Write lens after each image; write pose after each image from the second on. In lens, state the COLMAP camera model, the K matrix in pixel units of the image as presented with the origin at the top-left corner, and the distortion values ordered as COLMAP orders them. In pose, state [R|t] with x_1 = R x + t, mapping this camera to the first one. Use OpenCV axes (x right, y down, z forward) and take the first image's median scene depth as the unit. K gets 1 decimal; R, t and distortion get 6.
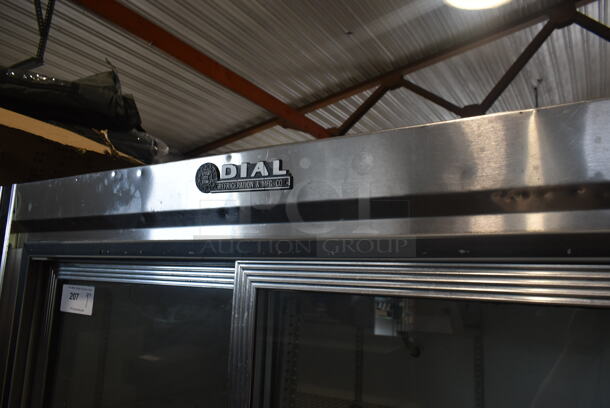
lens RADIAL K [[472.1, 0, 305.0], [0, 472.1, 204.0], [0, 0, 1]] dist [-0.012017, 0.002557]
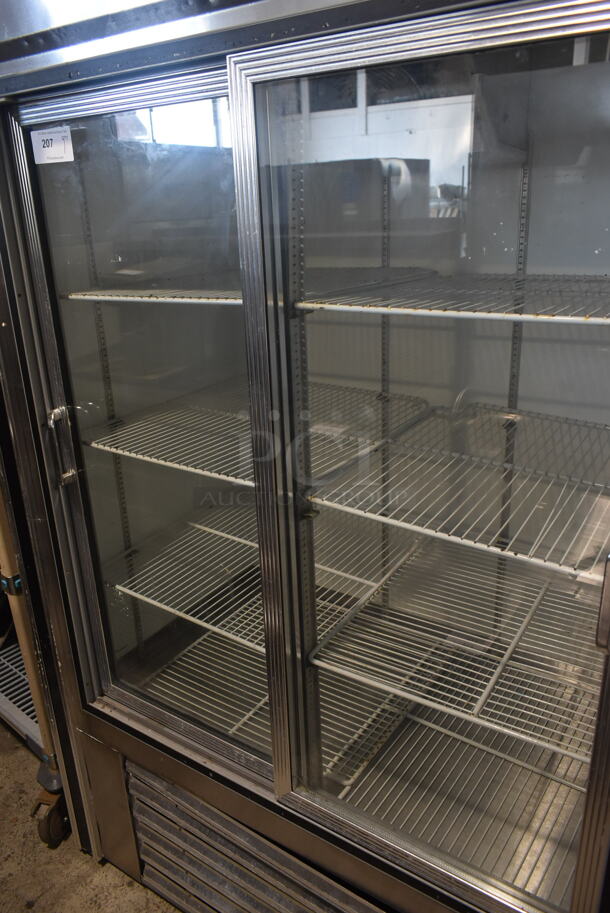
lens RADIAL K [[702.4, 0, 305.0], [0, 702.4, 456.5], [0, 0, 1]] dist [-0.005272, -0.009023]
pose [[0.996074, -0.068089, -0.056578, 0.021994], [0.087166, 0.866001, 0.492386, 0.103565], [0.015471, -0.495384, 0.868536, -0.427061]]
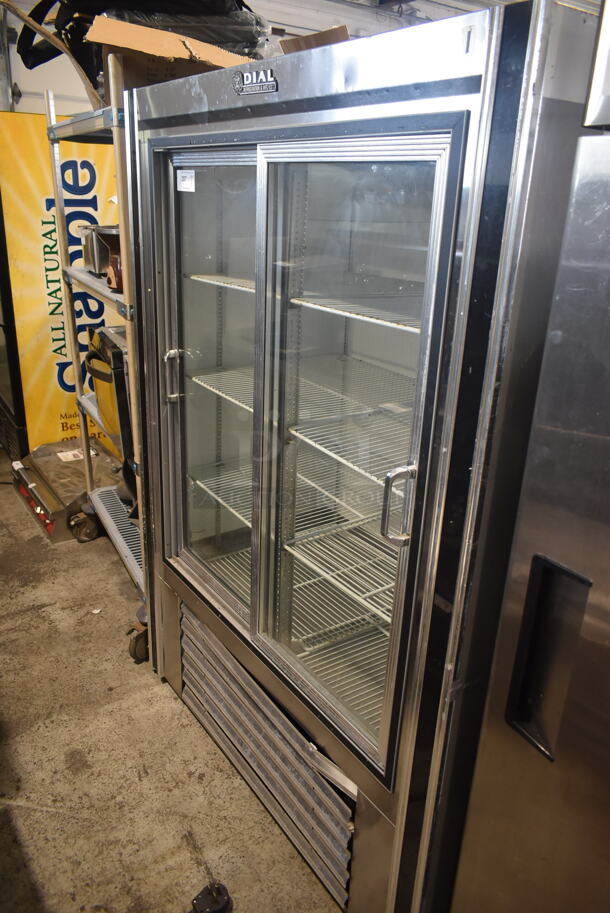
lens RADIAL K [[706.7, 0, 301.0], [0, 706.7, 451.4], [0, 0, 1]] dist [-0.012017, 0.002557]
pose [[0.920584, 0.125027, -0.369991, 0.701939], [0.070583, 0.878508, 0.472484, -0.054176], [0.384114, -0.461076, 0.799916, -0.903646]]
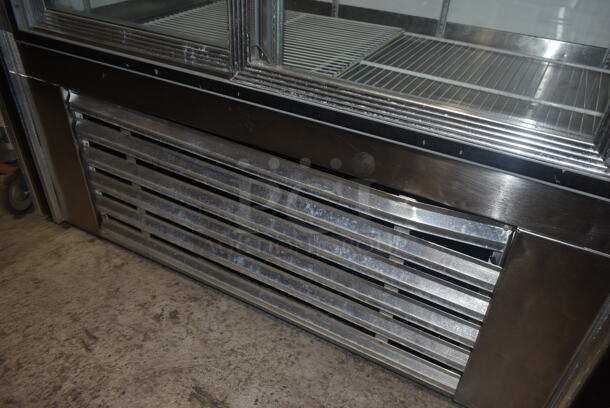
lens RADIAL K [[469.3, 0, 305.0], [0, 469.3, 204.0], [0, 0, 1]] dist [-0.005272, -0.009023]
pose [[0.997960, -0.043472, 0.046749, -0.086354], [-0.001938, 0.711333, 0.702853, 1.017857], [-0.063808, -0.701510, 0.709797, -0.276773]]
